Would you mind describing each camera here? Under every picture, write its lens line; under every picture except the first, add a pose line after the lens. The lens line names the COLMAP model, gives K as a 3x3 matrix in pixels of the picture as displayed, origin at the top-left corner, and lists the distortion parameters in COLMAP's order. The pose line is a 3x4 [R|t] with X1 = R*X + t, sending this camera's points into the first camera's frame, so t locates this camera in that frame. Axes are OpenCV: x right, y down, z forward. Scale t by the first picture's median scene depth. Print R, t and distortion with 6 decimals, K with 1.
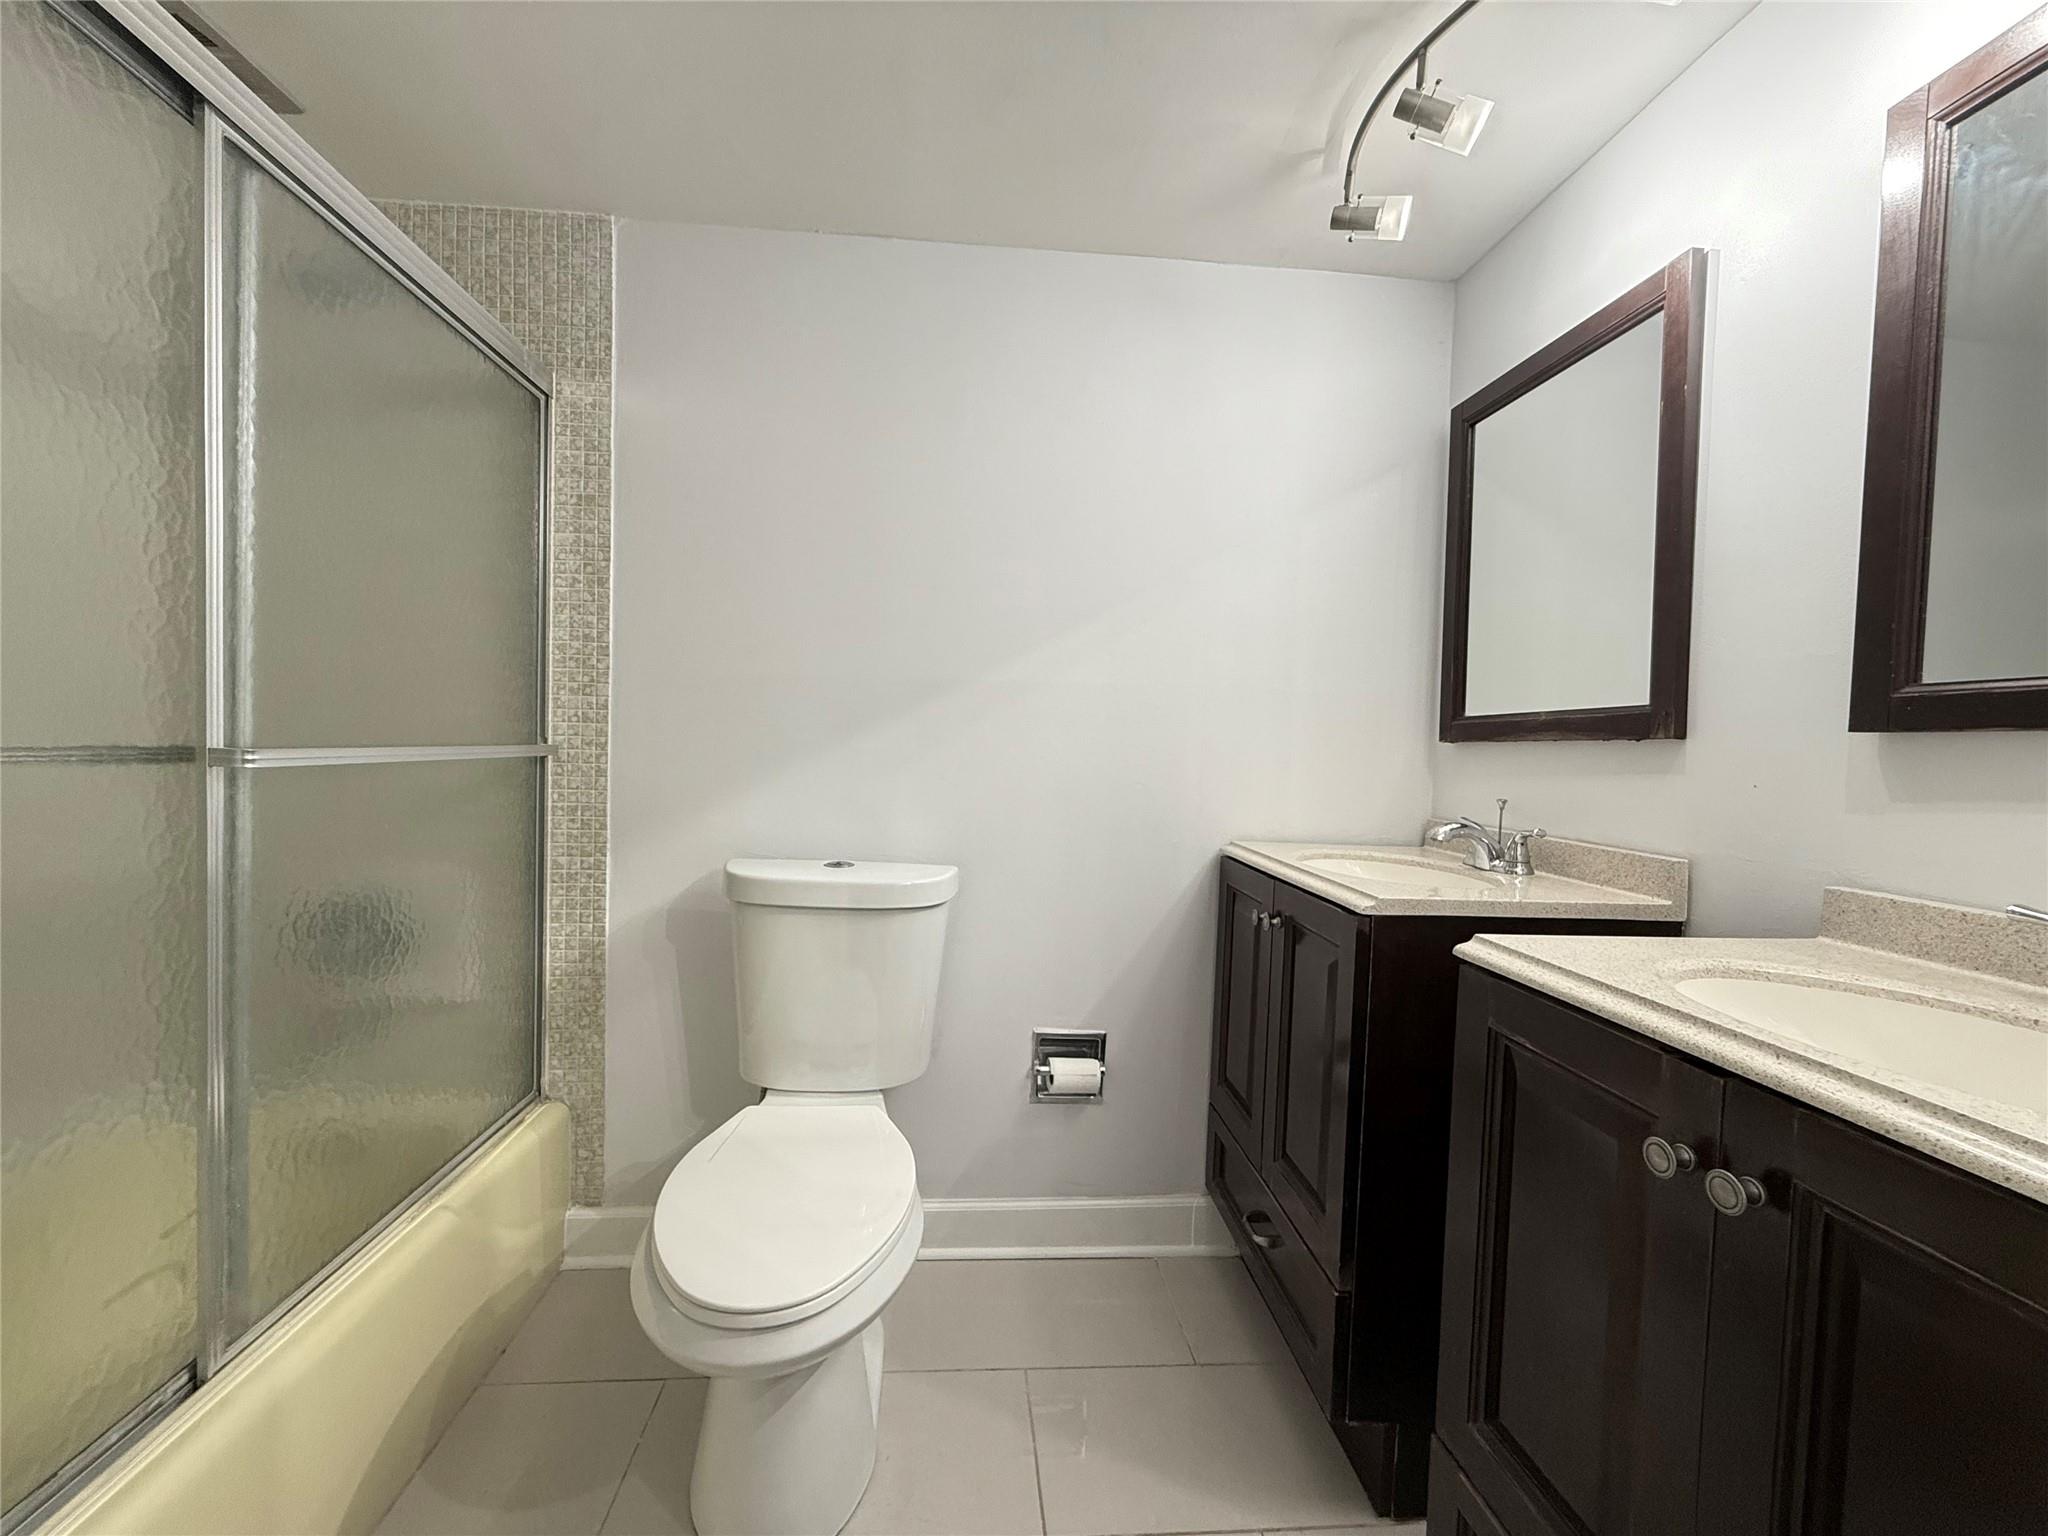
lens RADIAL K [[813.7, 0, 1015.2], [0, 813.7, 763.3], [0, 0, 1]] dist [-0.000378, 0.000105]
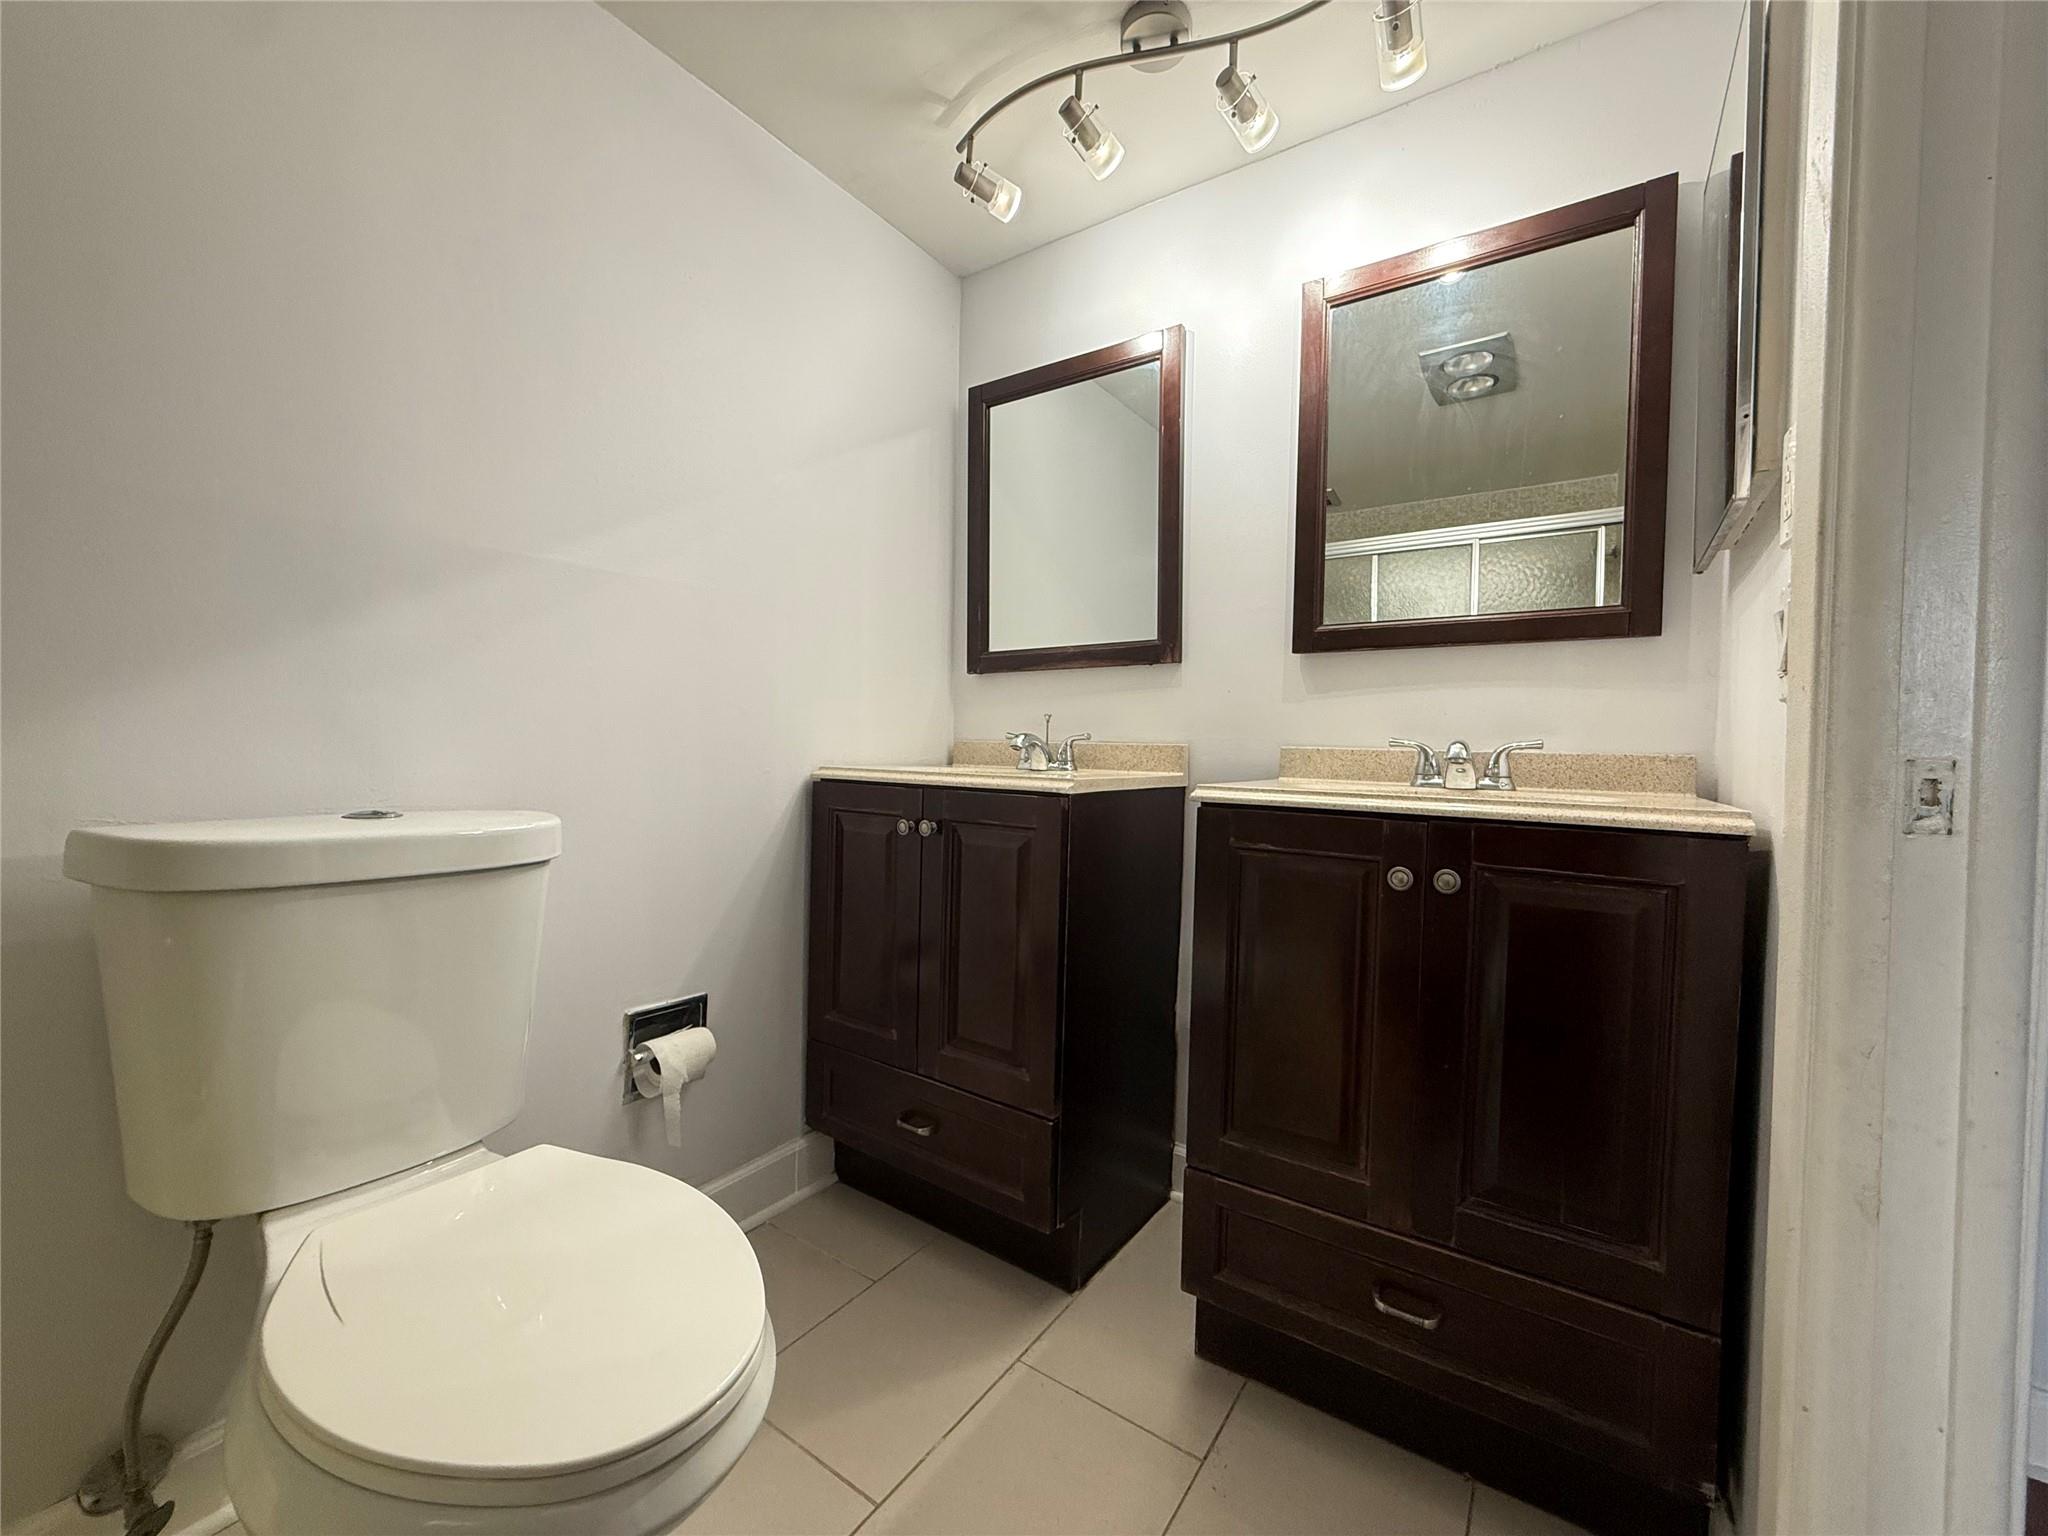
lens RADIAL K [[813.7, 0, 1015.2], [0, 813.7, 763.3], [0, 0, 1]] dist [-0.000378, 0.000105]
pose [[0.640703, -0.037928, 0.766852, -0.399907], [0.020770, 0.999270, 0.032070, 0.078569], [-0.767508, -0.004620, 0.641023, 0.234655]]
